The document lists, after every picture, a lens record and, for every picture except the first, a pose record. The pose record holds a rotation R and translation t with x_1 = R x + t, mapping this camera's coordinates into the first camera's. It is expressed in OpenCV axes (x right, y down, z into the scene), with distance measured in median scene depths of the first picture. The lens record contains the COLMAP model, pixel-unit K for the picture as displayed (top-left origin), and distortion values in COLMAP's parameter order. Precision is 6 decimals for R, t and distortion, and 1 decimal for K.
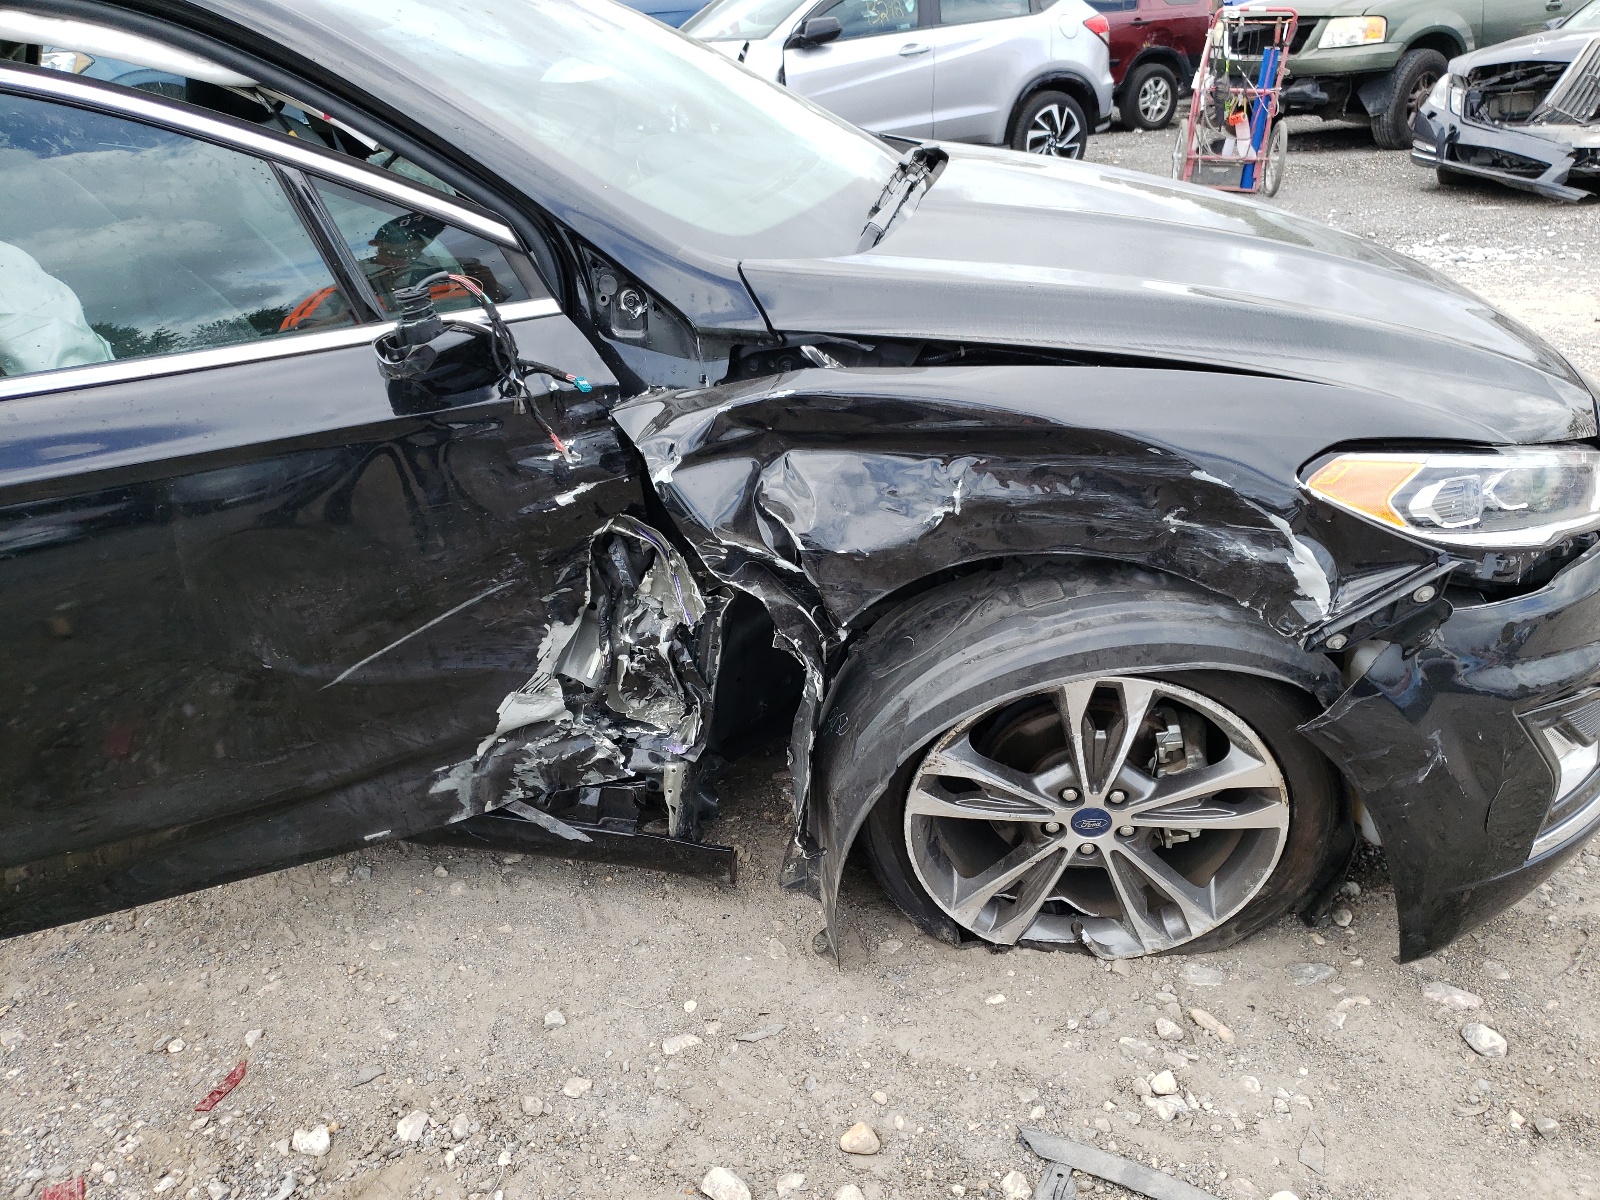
lens RADIAL K [[1233.8, 0, 800.0], [0, 1233.8, 600.0], [0, 0, 1]] dist [0.003753, 0.000771]
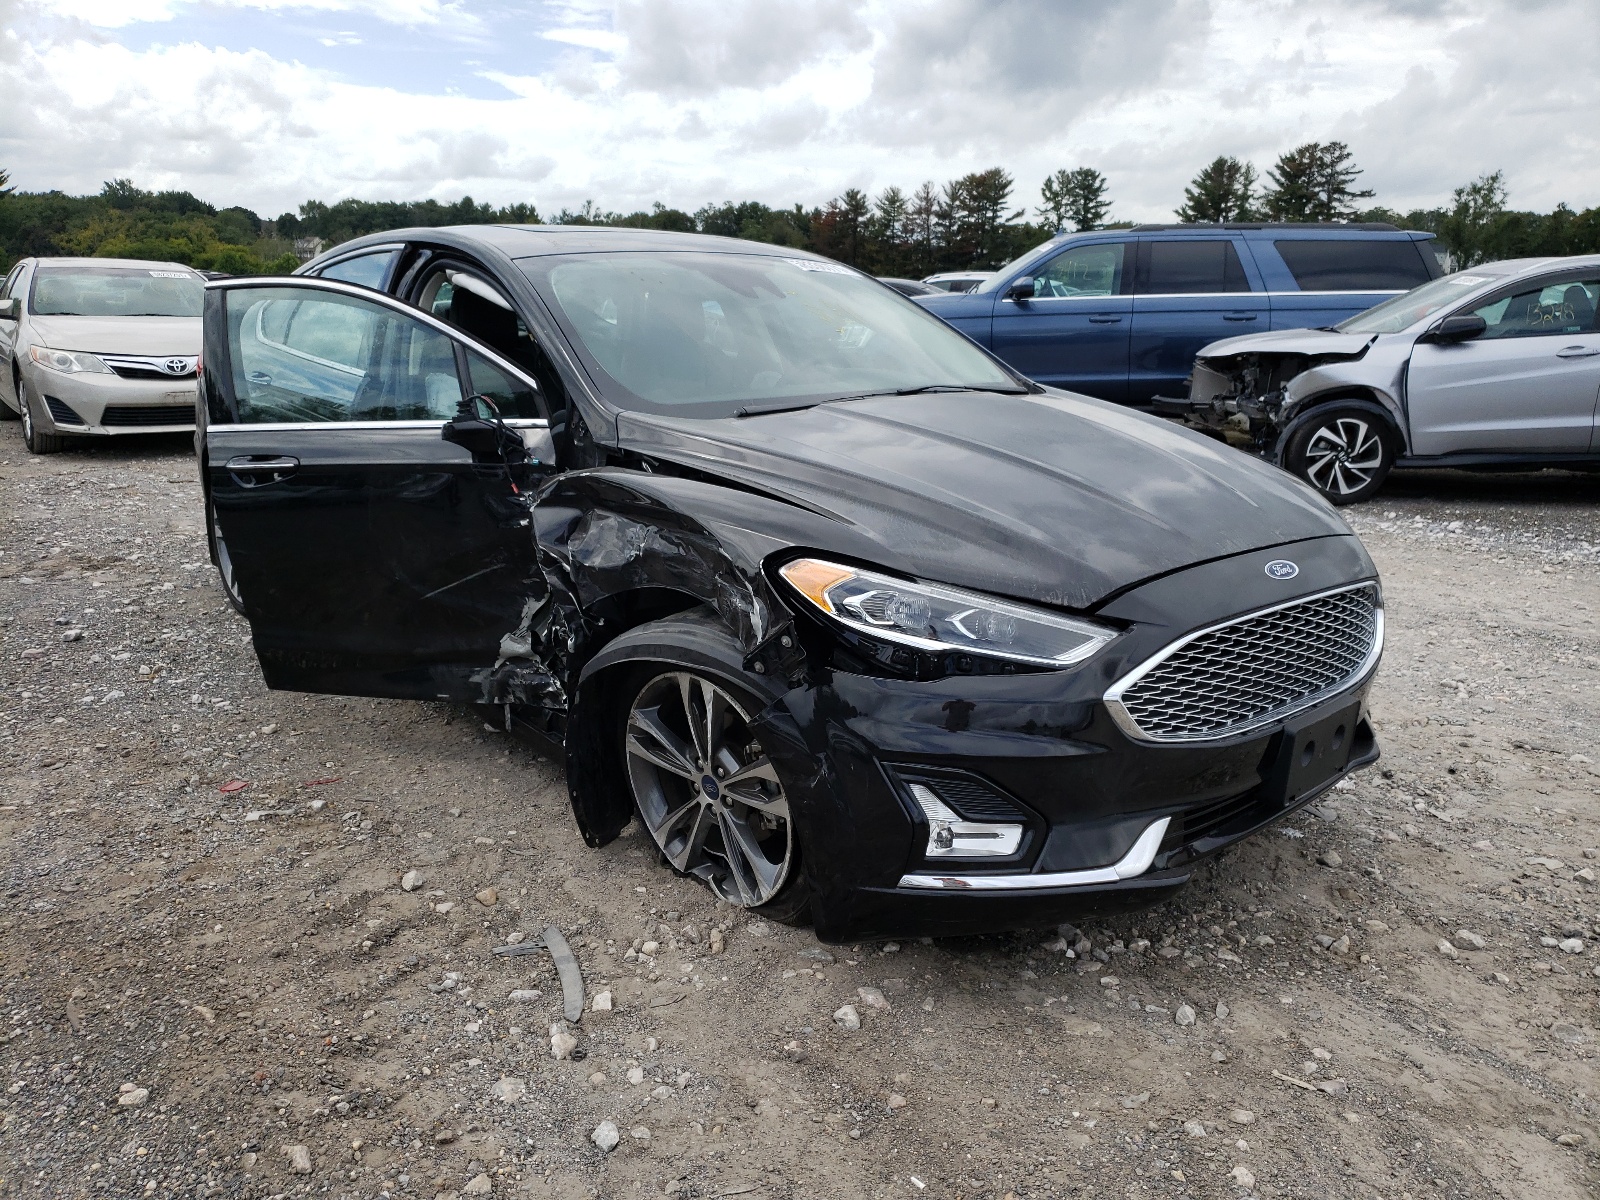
lens RADIAL K [[1233.8, 0, 800.0], [0, 1233.8, 600.0], [0, 0, 1]] dist [0.003753, 0.000771]
pose [[0.767109, 0.186270, -0.613879, 1.158500], [-0.309208, 0.945785, -0.099409, 0.076306], [0.562080, 0.266074, 0.783116, -0.165104]]
